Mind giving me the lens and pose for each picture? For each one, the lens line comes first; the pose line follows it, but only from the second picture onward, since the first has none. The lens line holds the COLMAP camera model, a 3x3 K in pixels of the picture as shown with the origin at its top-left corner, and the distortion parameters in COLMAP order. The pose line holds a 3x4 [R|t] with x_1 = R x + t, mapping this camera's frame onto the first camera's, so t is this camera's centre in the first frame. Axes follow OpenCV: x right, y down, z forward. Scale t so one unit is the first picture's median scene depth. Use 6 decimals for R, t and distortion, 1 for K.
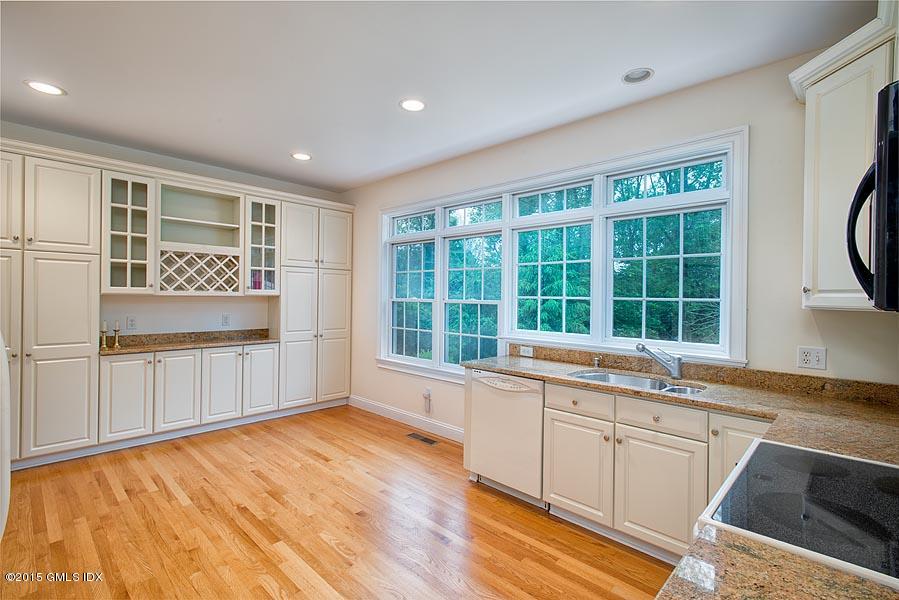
lens RADIAL K [[417.5, 0, 450.5], [0, 417.5, 296.6], [0, 0, 1]] dist [0.003548, 0.000645]
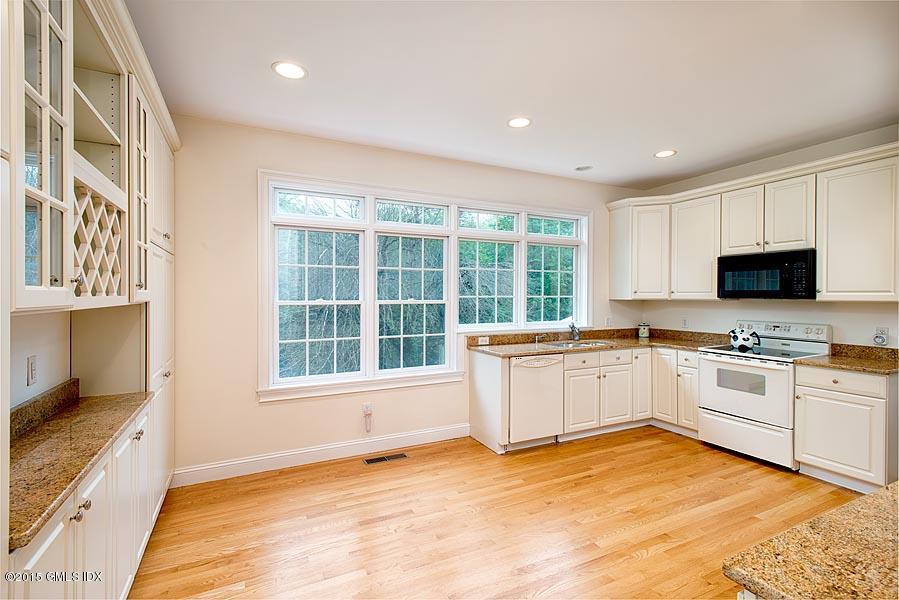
lens RADIAL K [[417.5, 0, 450.5], [0, 417.5, 296.6], [0, 0, 1]] dist [0.003548, 0.000645]
pose [[0.336647, -0.015713, 0.941500, -1.041905], [0.005875, 0.999876, 0.014587, -0.017813], [-0.941613, 0.000620, 0.336697, 0.705502]]
